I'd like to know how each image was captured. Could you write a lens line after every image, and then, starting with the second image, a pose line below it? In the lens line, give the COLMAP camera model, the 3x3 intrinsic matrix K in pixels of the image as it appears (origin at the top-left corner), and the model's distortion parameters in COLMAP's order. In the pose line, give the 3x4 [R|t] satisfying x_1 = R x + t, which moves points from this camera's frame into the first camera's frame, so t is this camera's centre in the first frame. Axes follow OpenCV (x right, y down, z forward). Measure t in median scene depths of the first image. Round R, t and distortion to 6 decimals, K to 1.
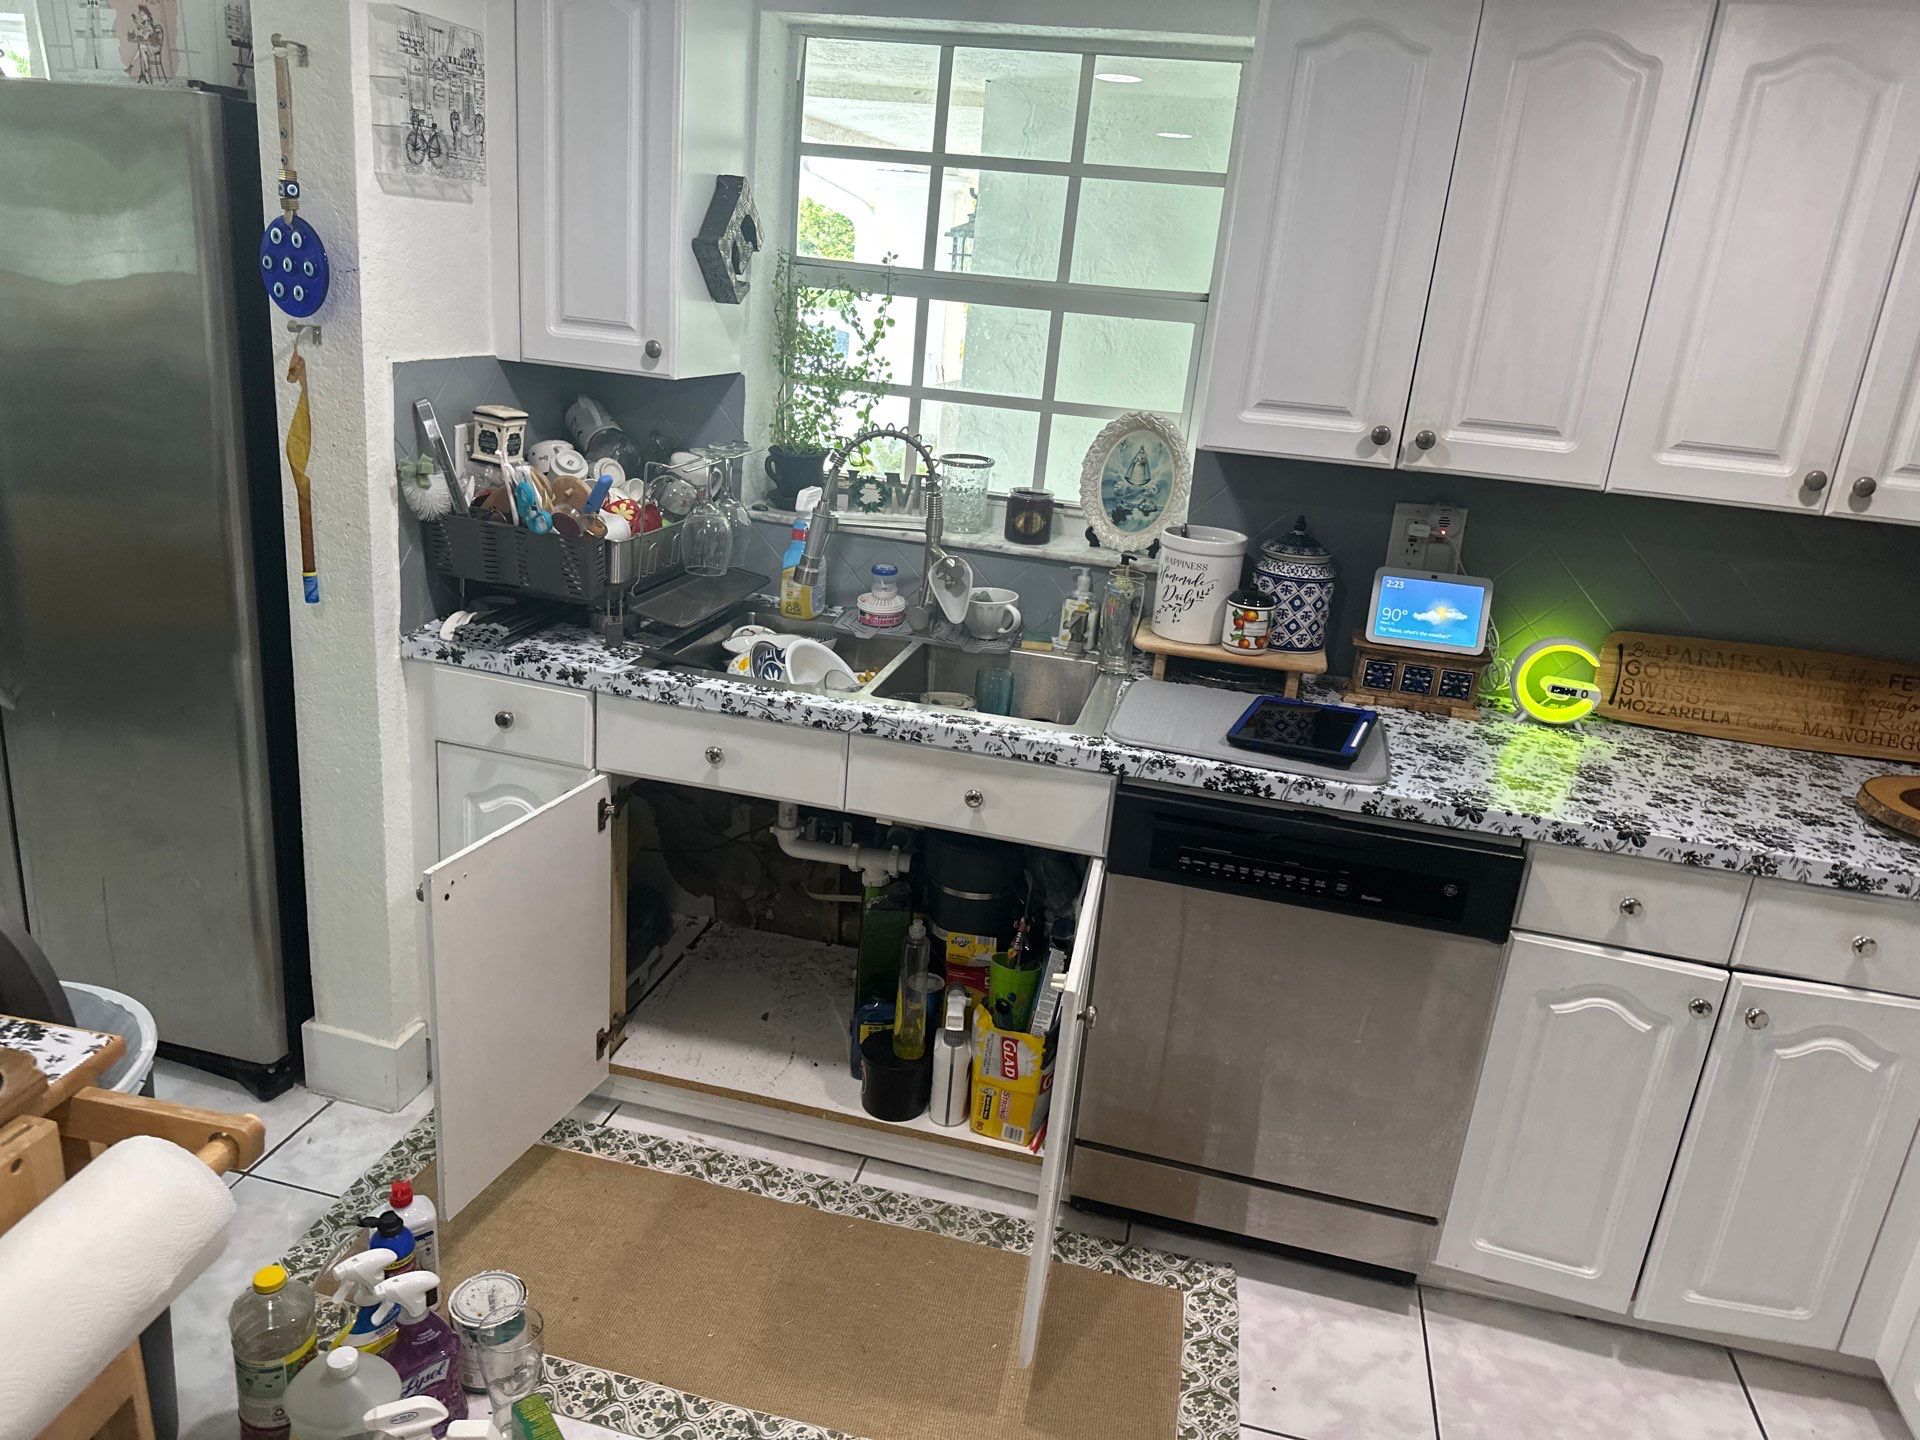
lens RADIAL K [[1285.3, 0, 959.4], [0, 1285.3, 709.7], [0, 0, 1]] dist [0.136424, -0.232288]
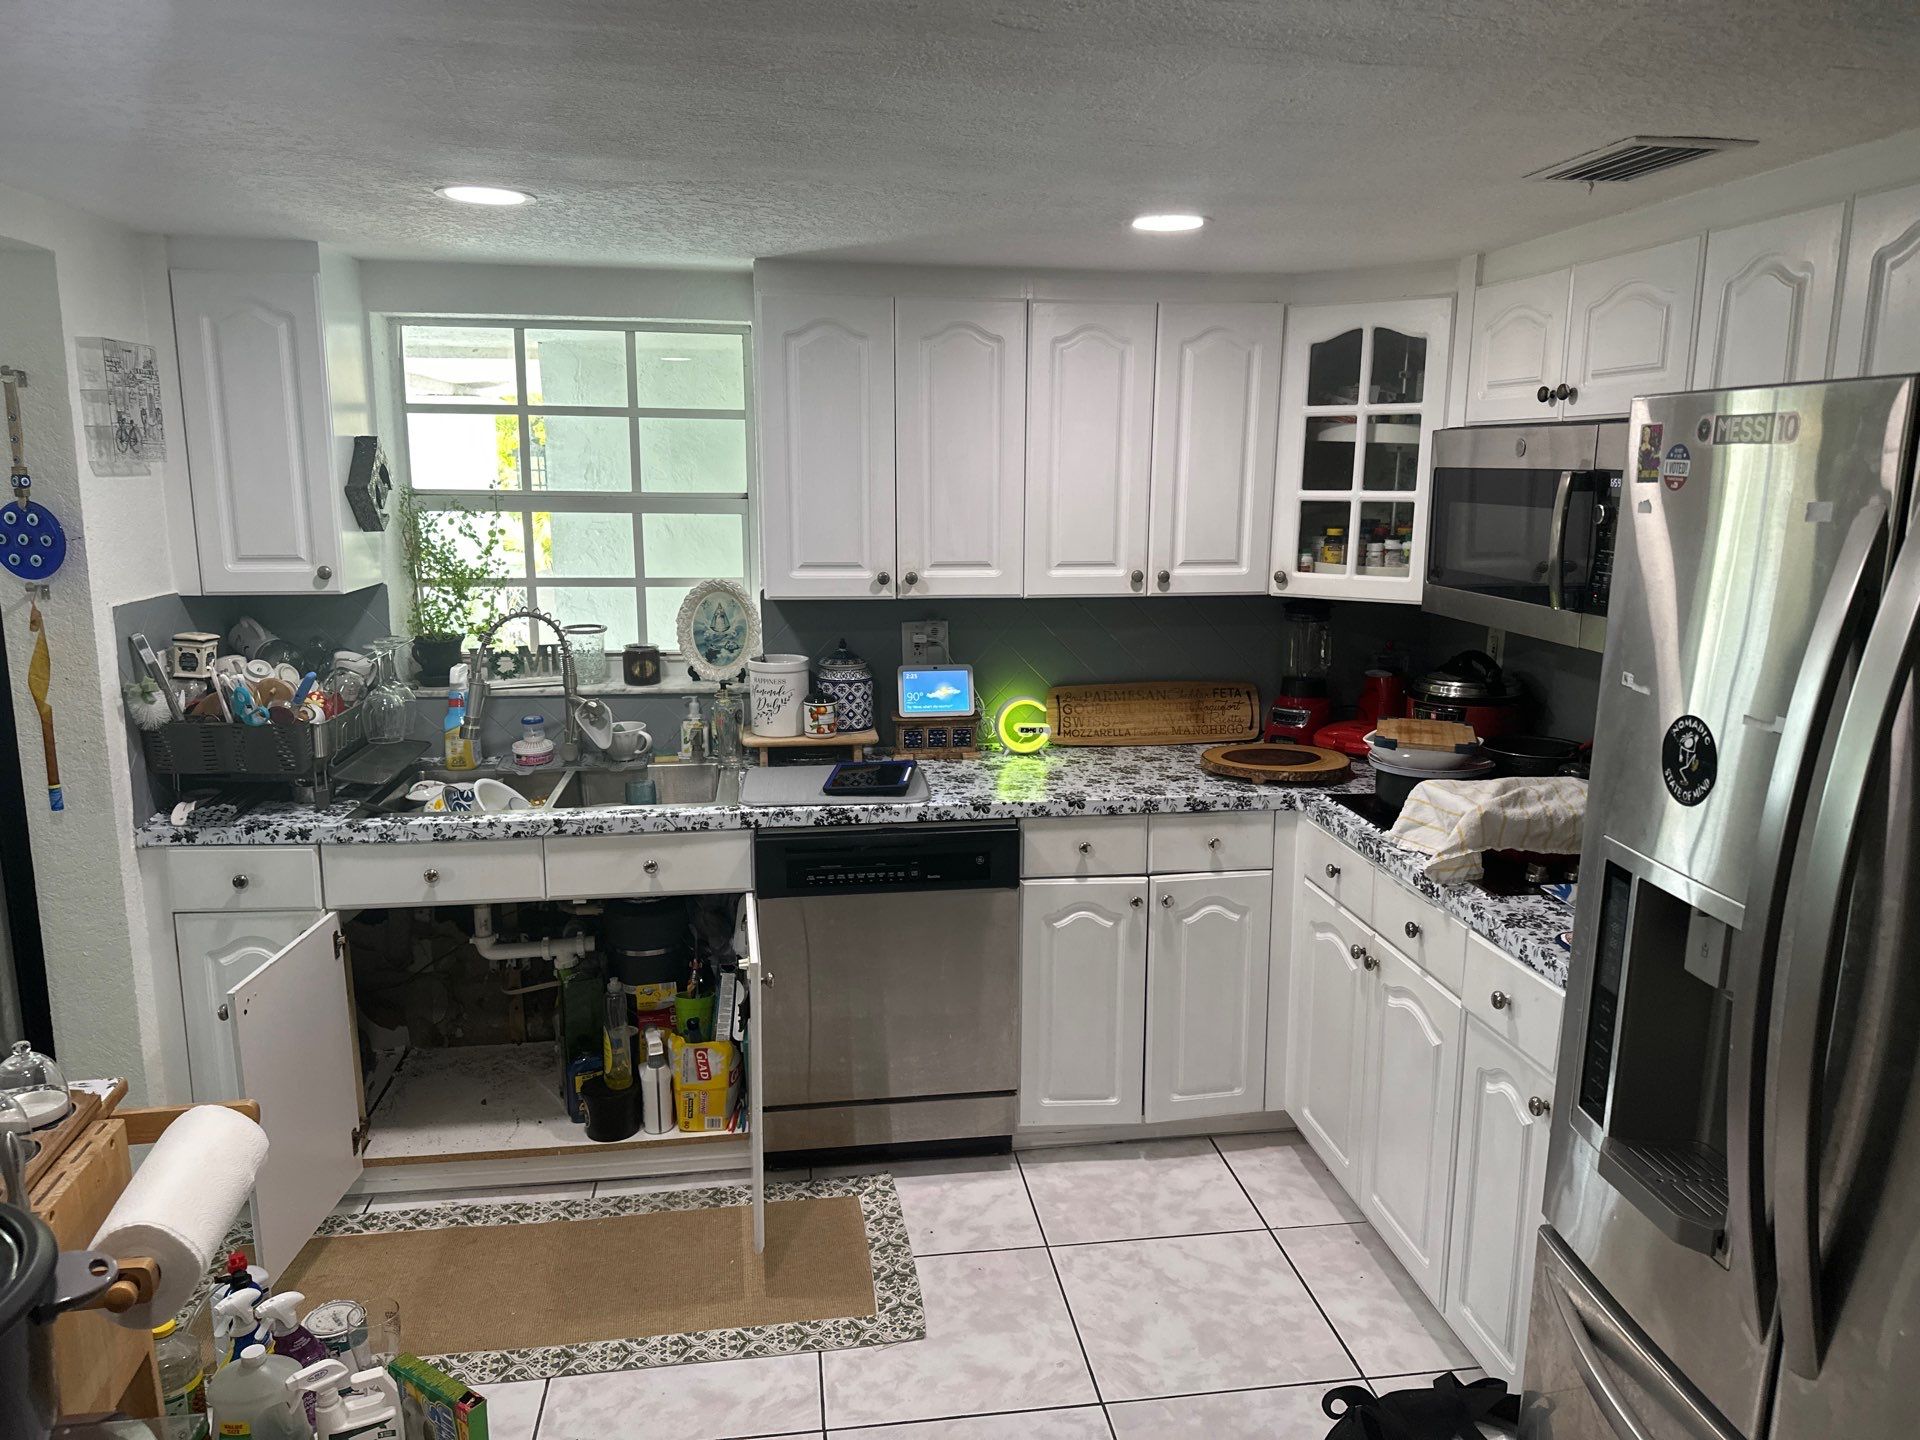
lens RADIAL K [[1285.3, 0, 959.4], [0, 1285.3, 709.7], [0, 0, 1]] dist [0.136424, -0.232288]
pose [[0.926848, -0.144215, 0.346634, -0.125979], [0.185552, 0.978596, -0.088998, 0.082125], [-0.326380, 0.146806, 0.933769, -0.372819]]
